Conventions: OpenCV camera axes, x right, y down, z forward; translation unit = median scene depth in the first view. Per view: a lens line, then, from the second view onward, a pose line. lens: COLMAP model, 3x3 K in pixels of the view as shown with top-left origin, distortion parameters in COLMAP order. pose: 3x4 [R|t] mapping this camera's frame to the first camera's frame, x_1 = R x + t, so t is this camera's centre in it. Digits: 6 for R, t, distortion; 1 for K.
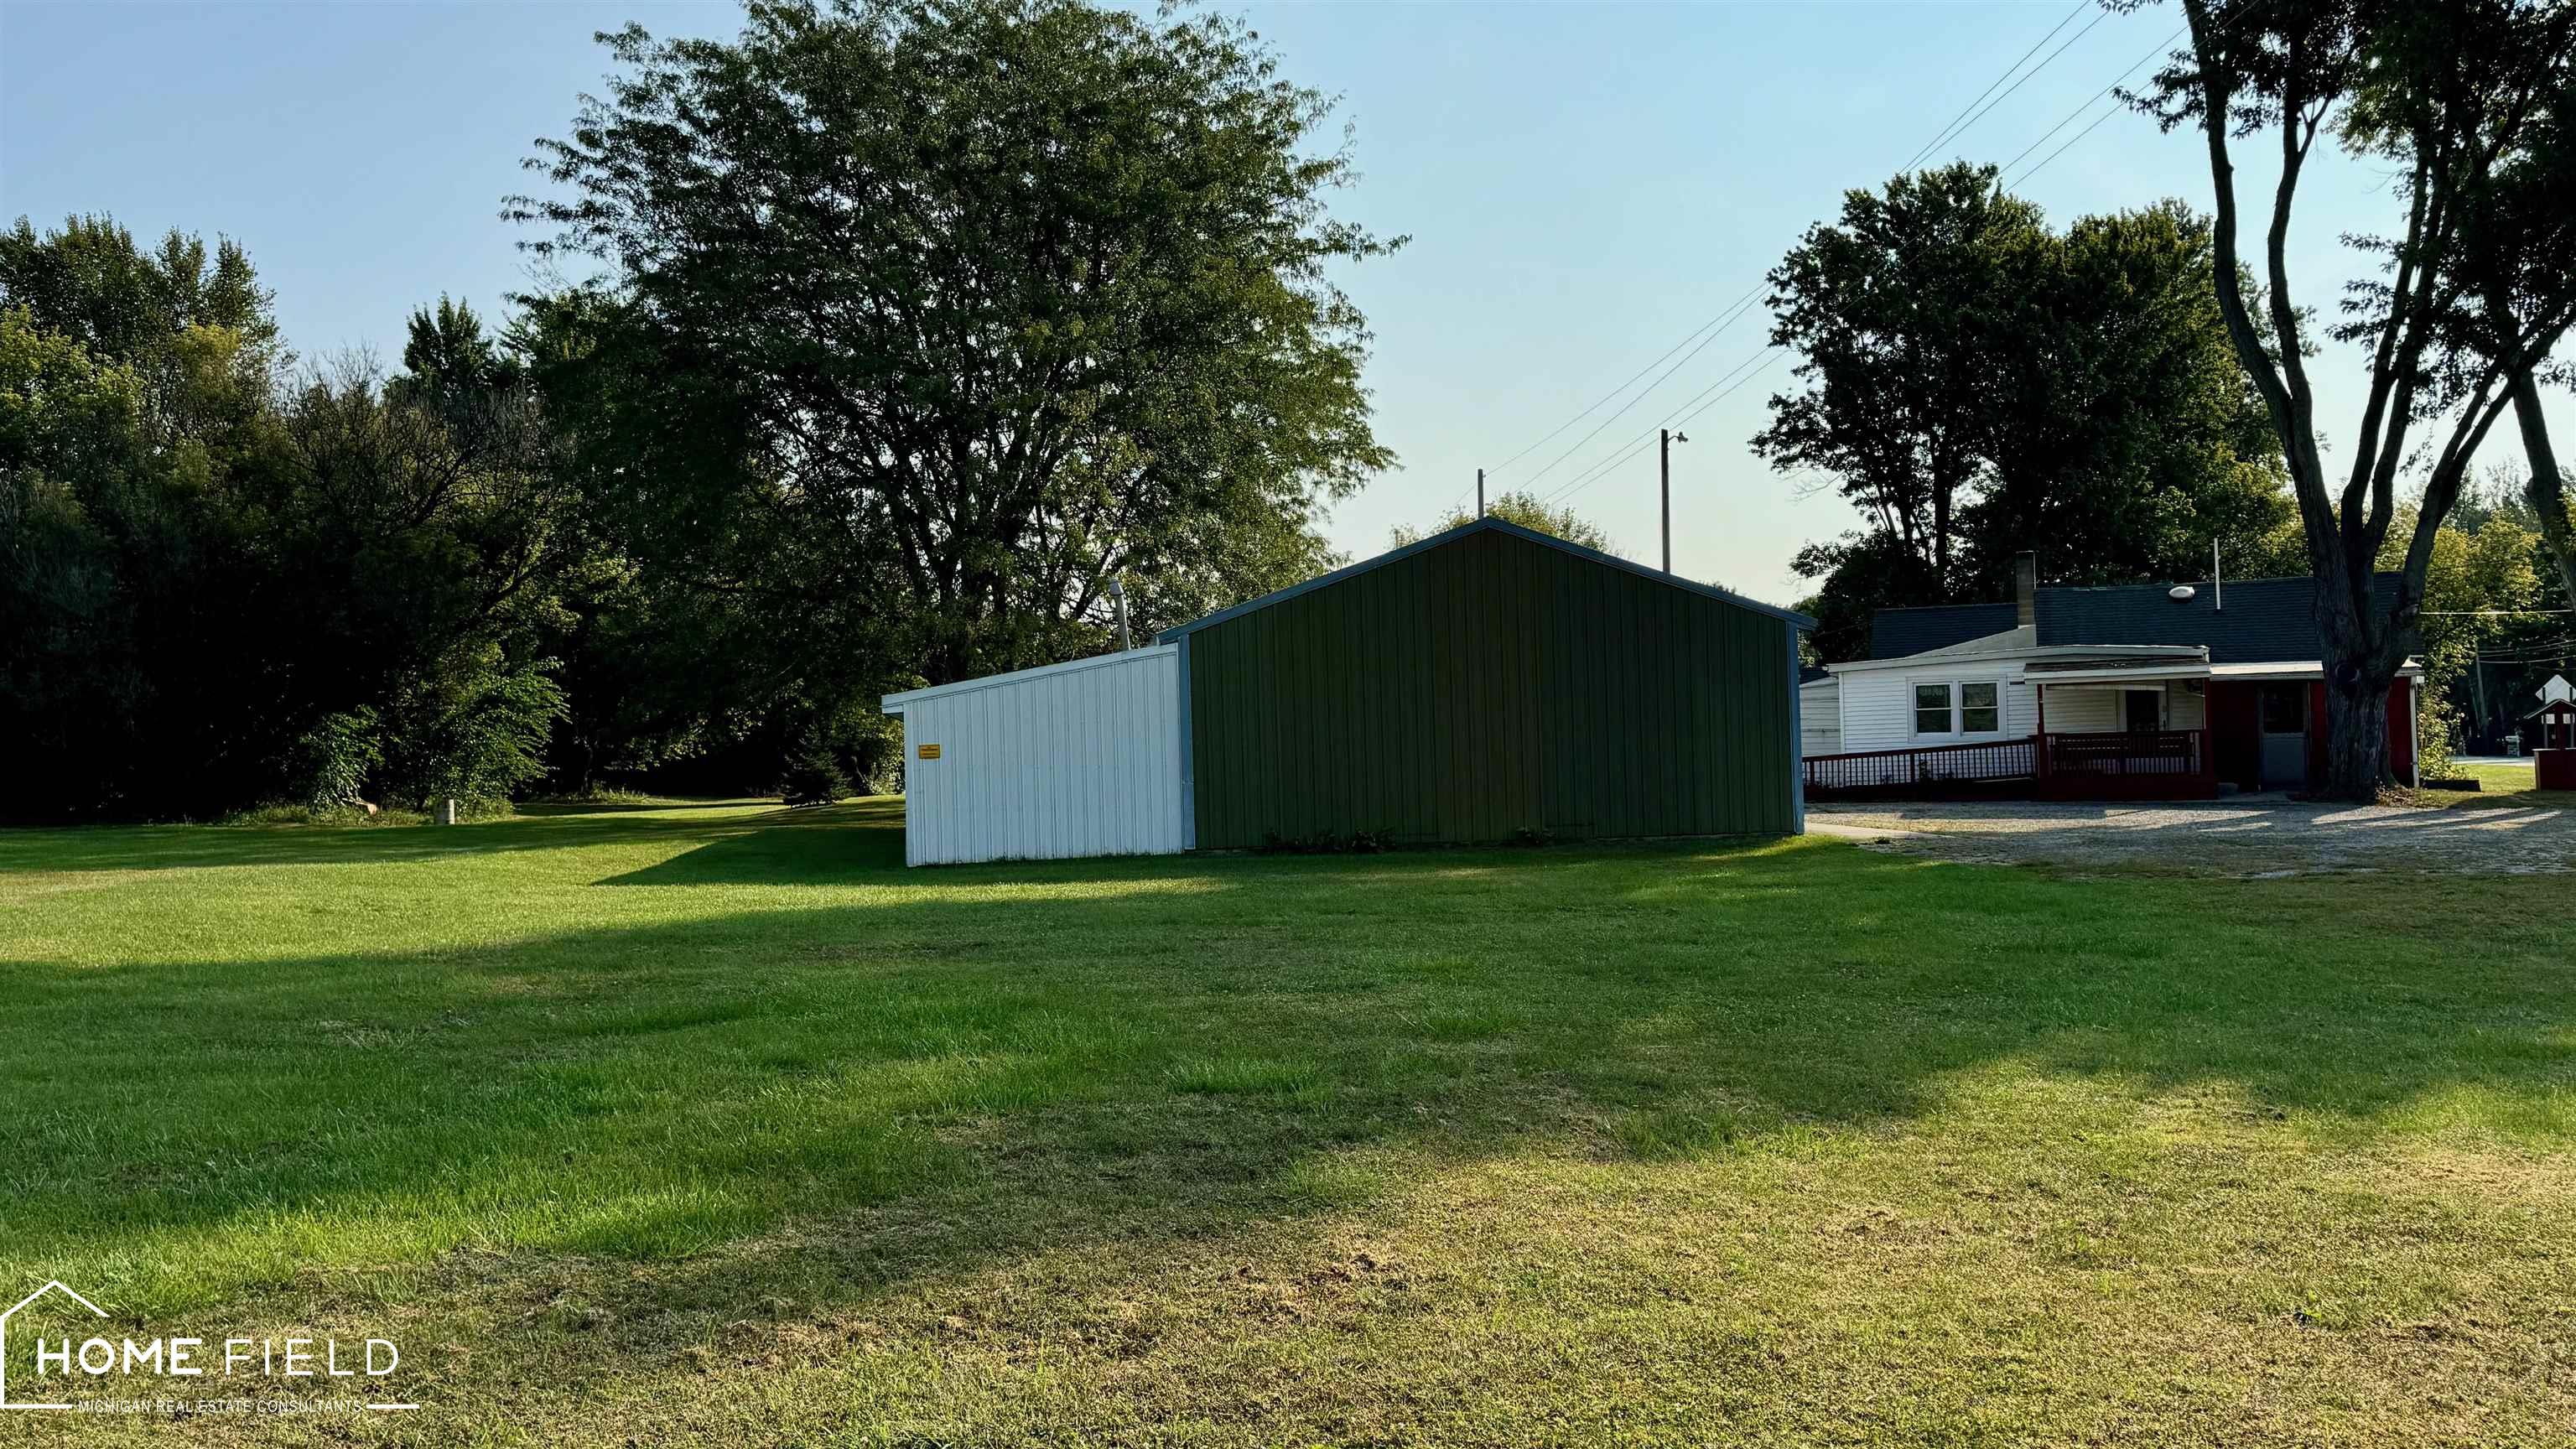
lens RADIAL K [[1919.3, 0, 1279.7], [0, 1919.3, 765.0], [0, 0, 1]] dist [0.096349, -0.214909]
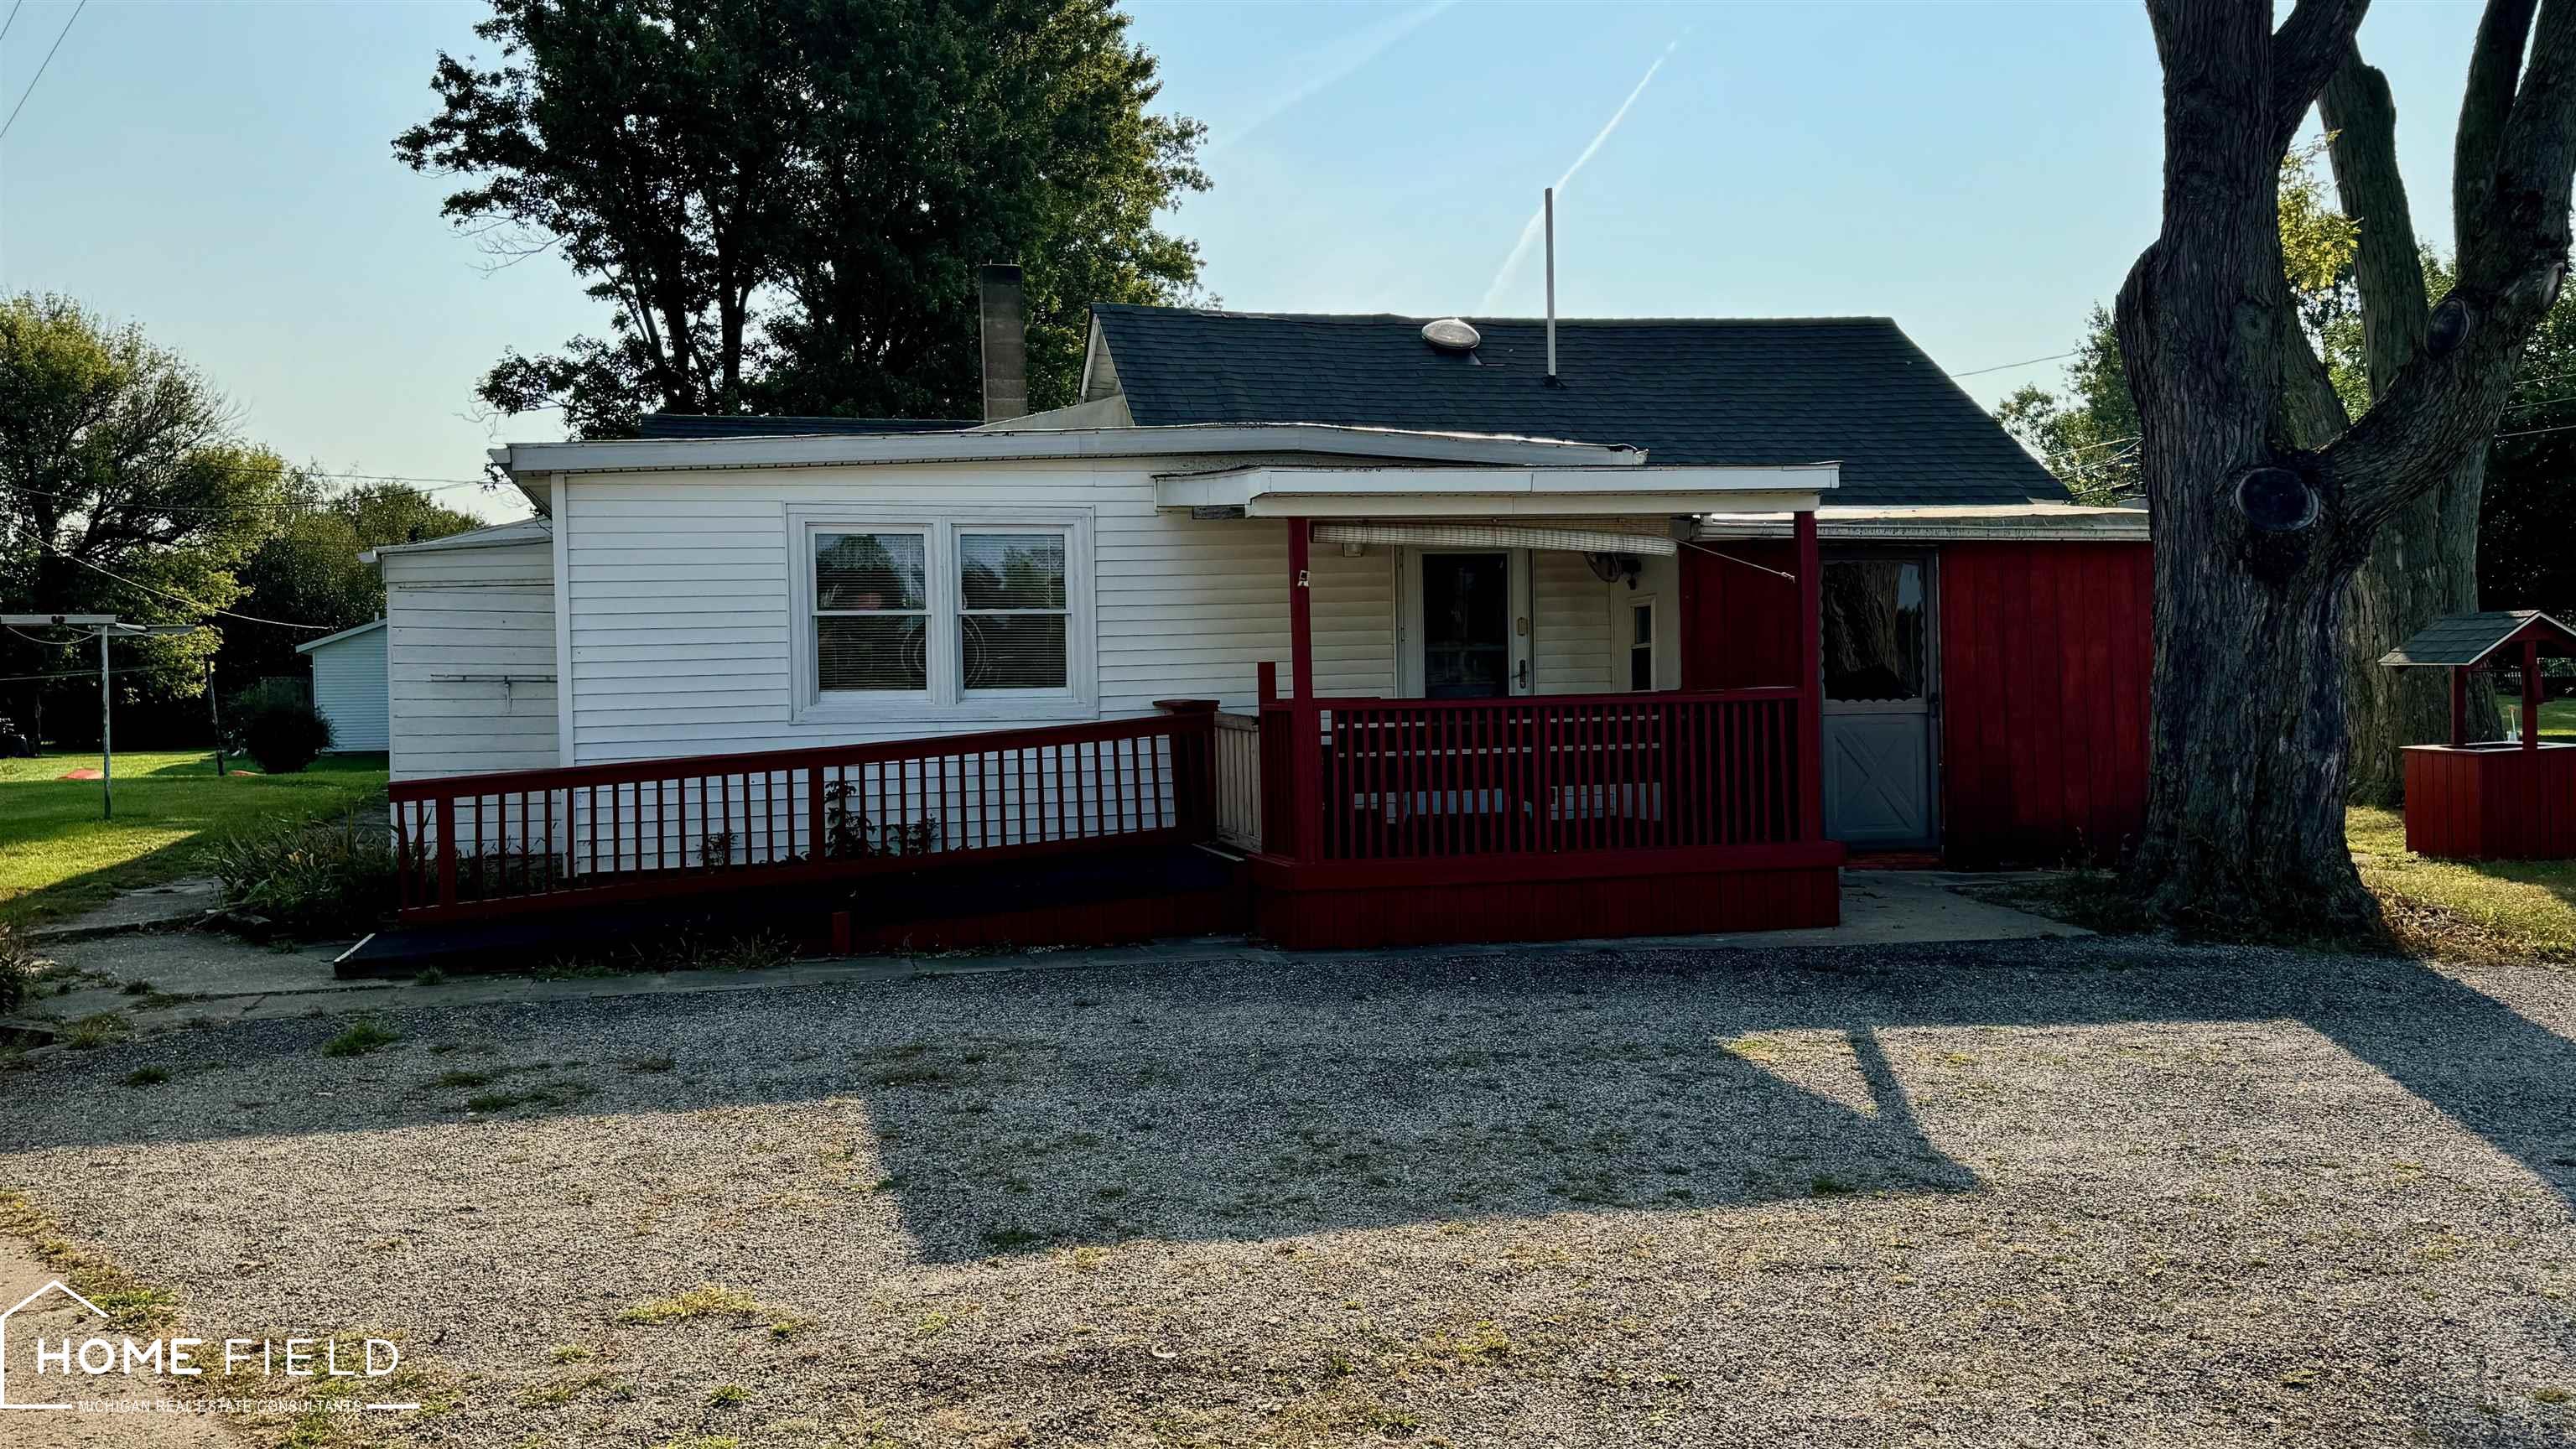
lens RADIAL K [[2046.0, 0, 1257.2], [0, 2046.0, 738.2], [0, 0, 1]] dist [0.153169, -0.273803]
pose [[0.825202, -0.005698, 0.564809, 0.204355], [0.000236, 0.999953, 0.009744, -0.012303], [-0.564838, -0.007907, 0.825164, 0.695113]]
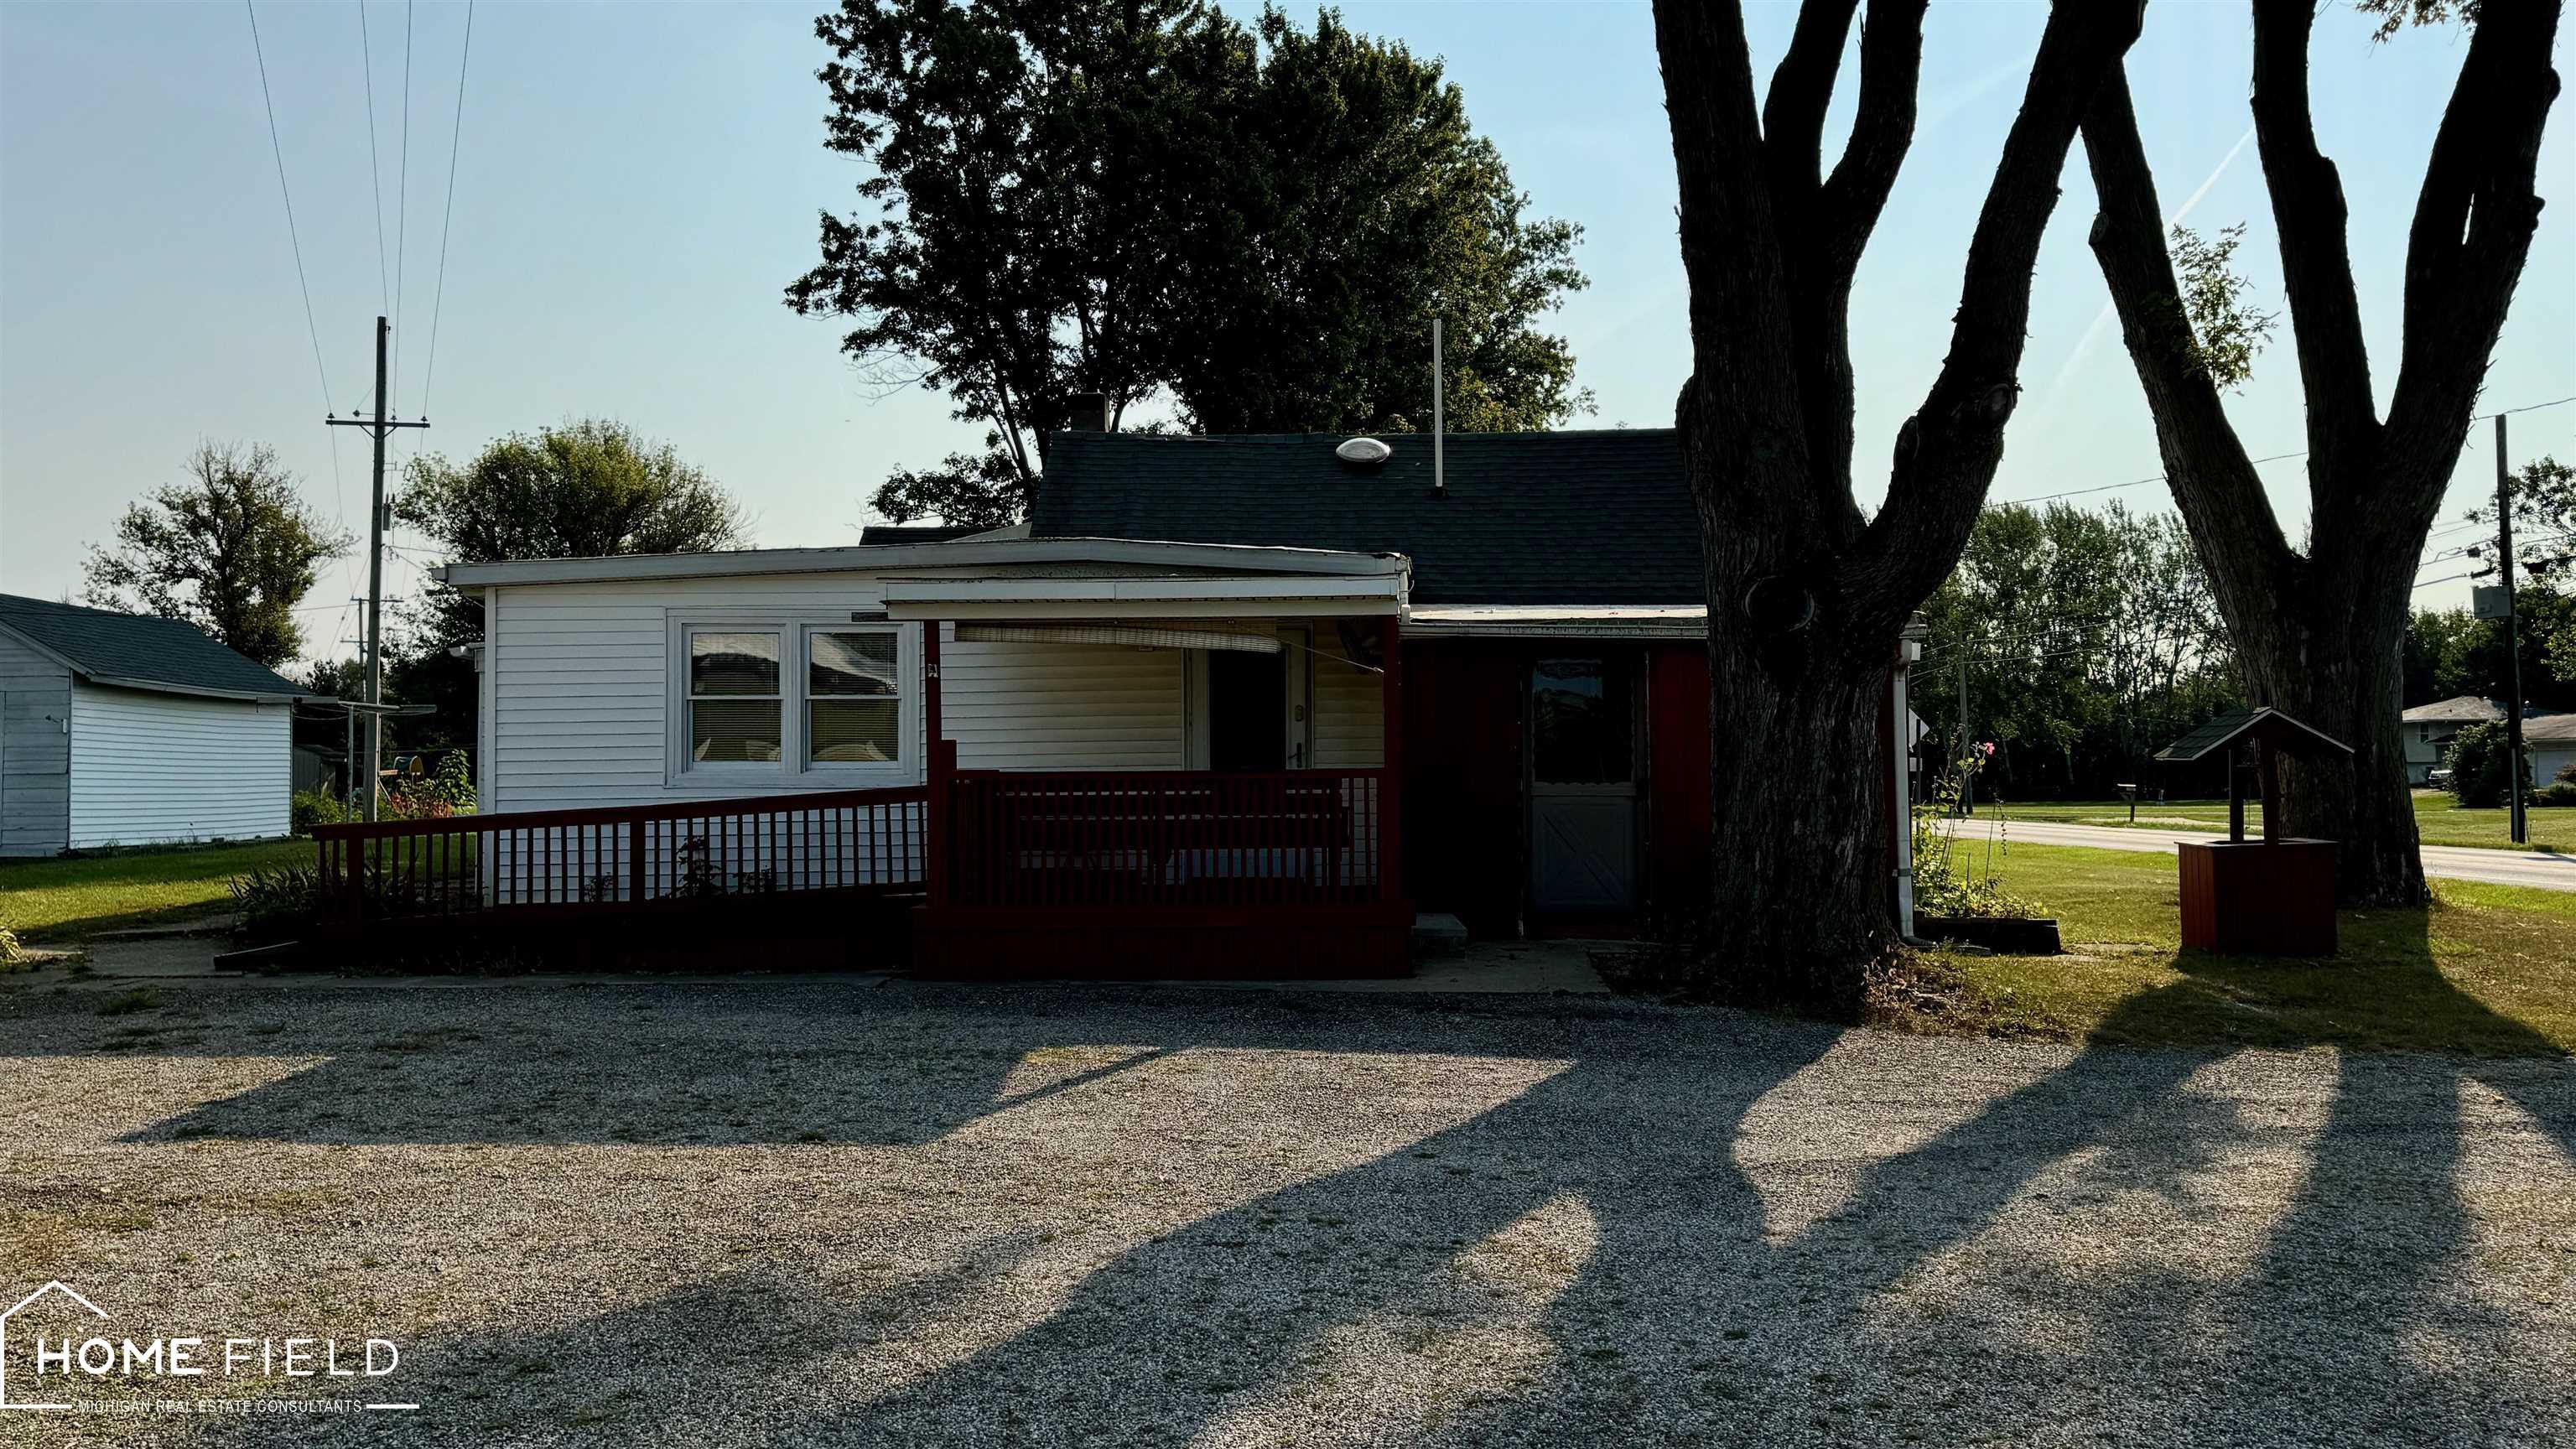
lens RADIAL K [[2046.0, 0, 1257.2], [0, 2046.0, 738.2], [0, 0, 1]] dist [0.153169, -0.273803]
pose [[0.939750, 0.028473, 0.340675, 0.295817], [-0.019193, 0.999348, -0.030579, -0.010968], [-0.341324, 0.022198, 0.939684, 0.593627]]
